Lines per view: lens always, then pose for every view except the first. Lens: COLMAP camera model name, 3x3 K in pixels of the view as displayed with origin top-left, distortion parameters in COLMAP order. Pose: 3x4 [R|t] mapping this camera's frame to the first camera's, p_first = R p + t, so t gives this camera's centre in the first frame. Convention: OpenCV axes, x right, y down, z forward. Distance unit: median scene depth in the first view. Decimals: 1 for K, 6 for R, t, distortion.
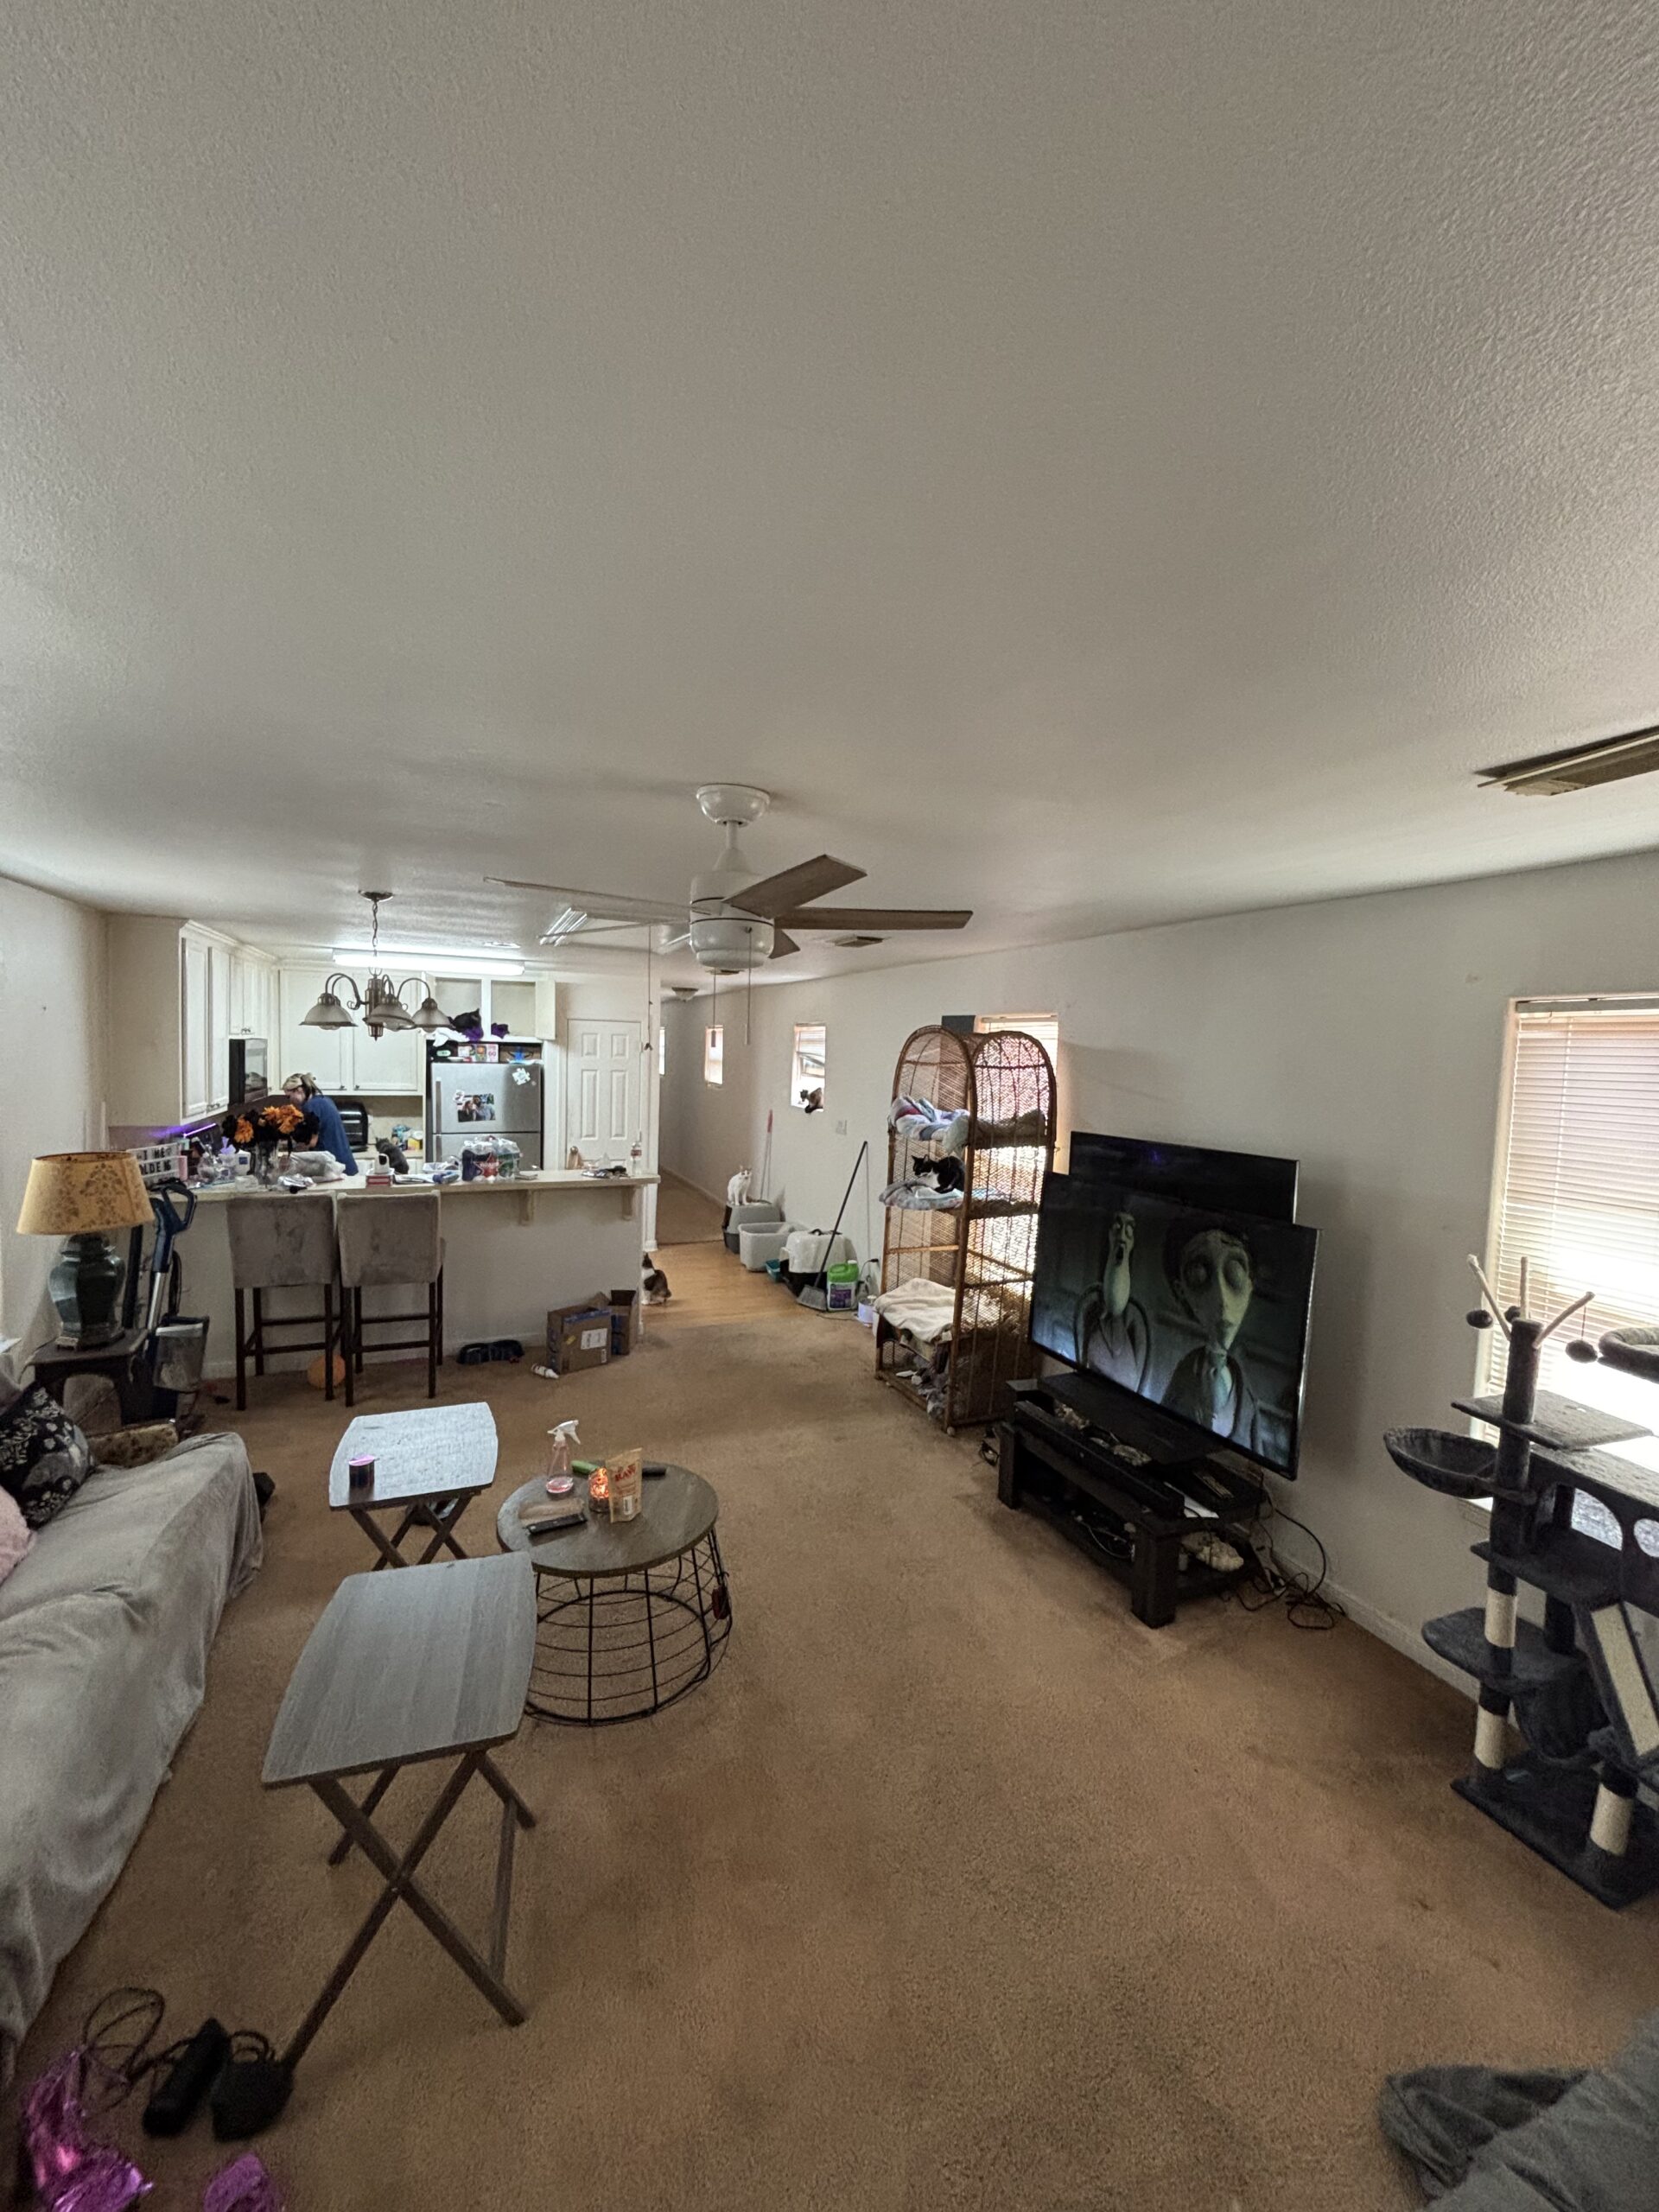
lens RADIAL K [[894.0, 0, 824.7], [0, 894.0, 1108.8], [0, 0, 1]] dist [0.001249, -0.001376]
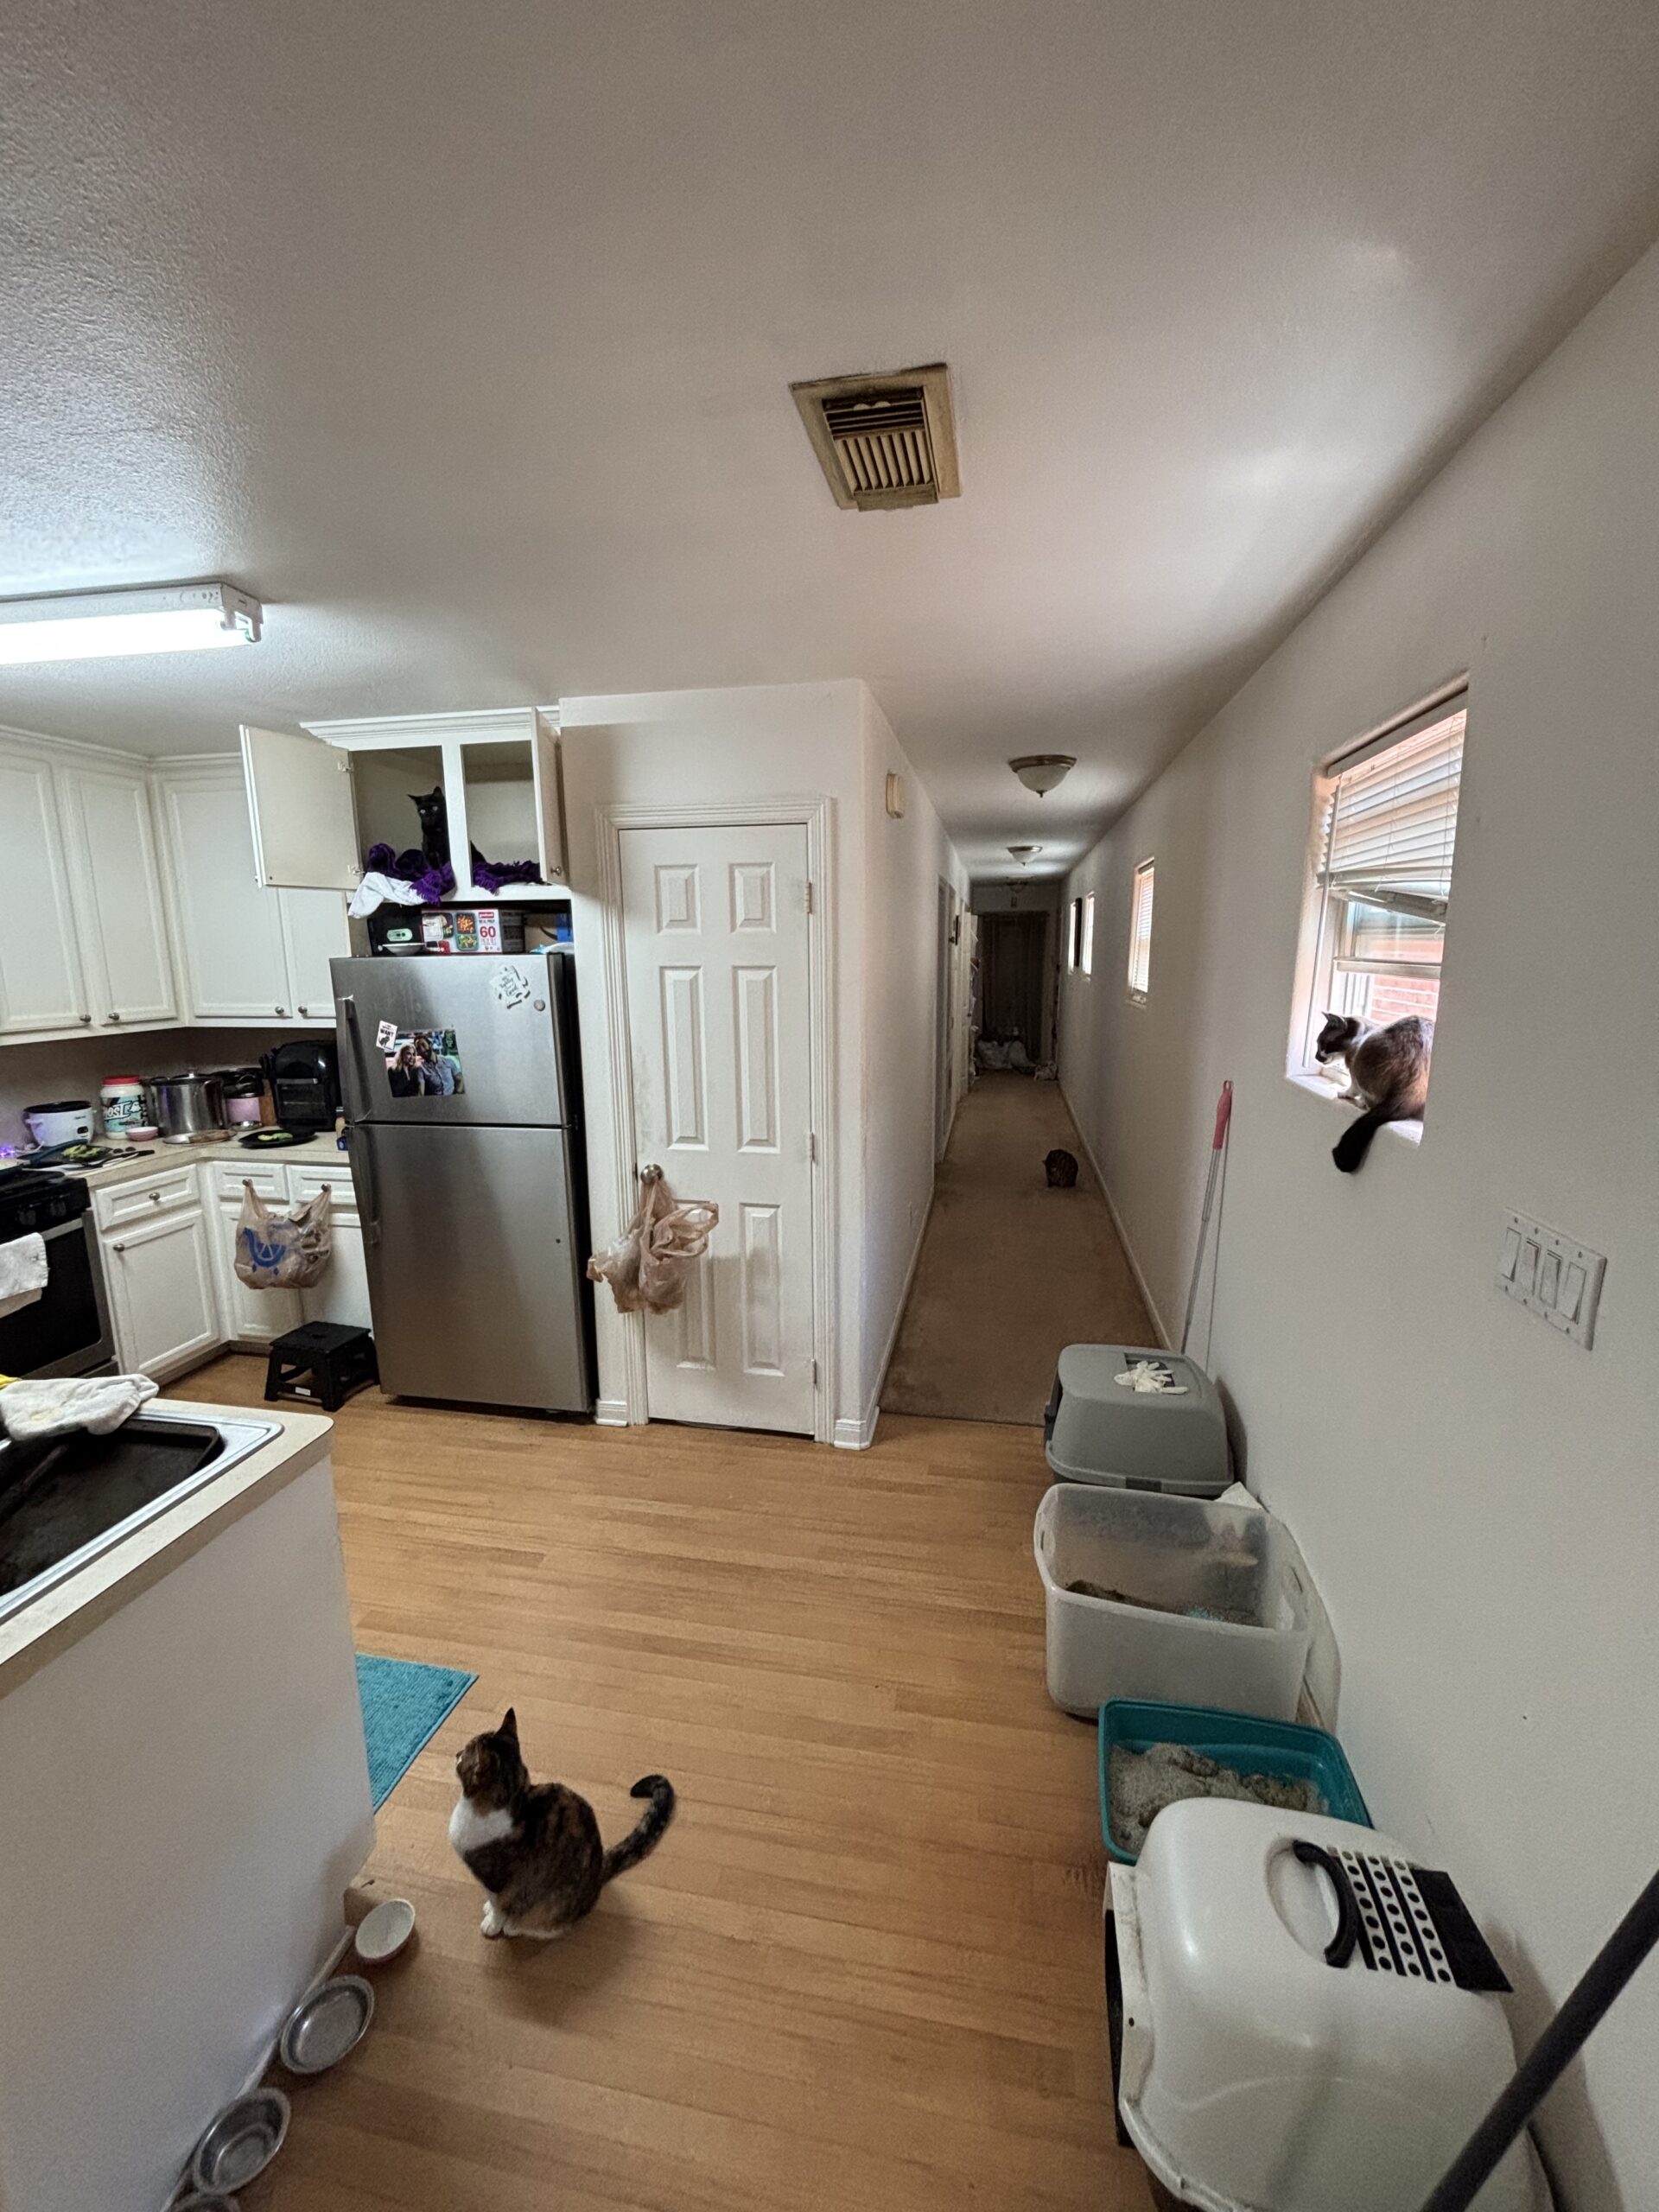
lens RADIAL K [[894.0, 0, 832.9], [0, 894.0, 1104.6], [0, 0, 1]] dist [0.001249, -0.001376]
pose [[0.840651, 0.058237, -0.538436, -0.006109], [-0.001837, 0.994502, 0.104697, -0.025243], [0.541574, -0.087025, 0.836137, 0.728405]]
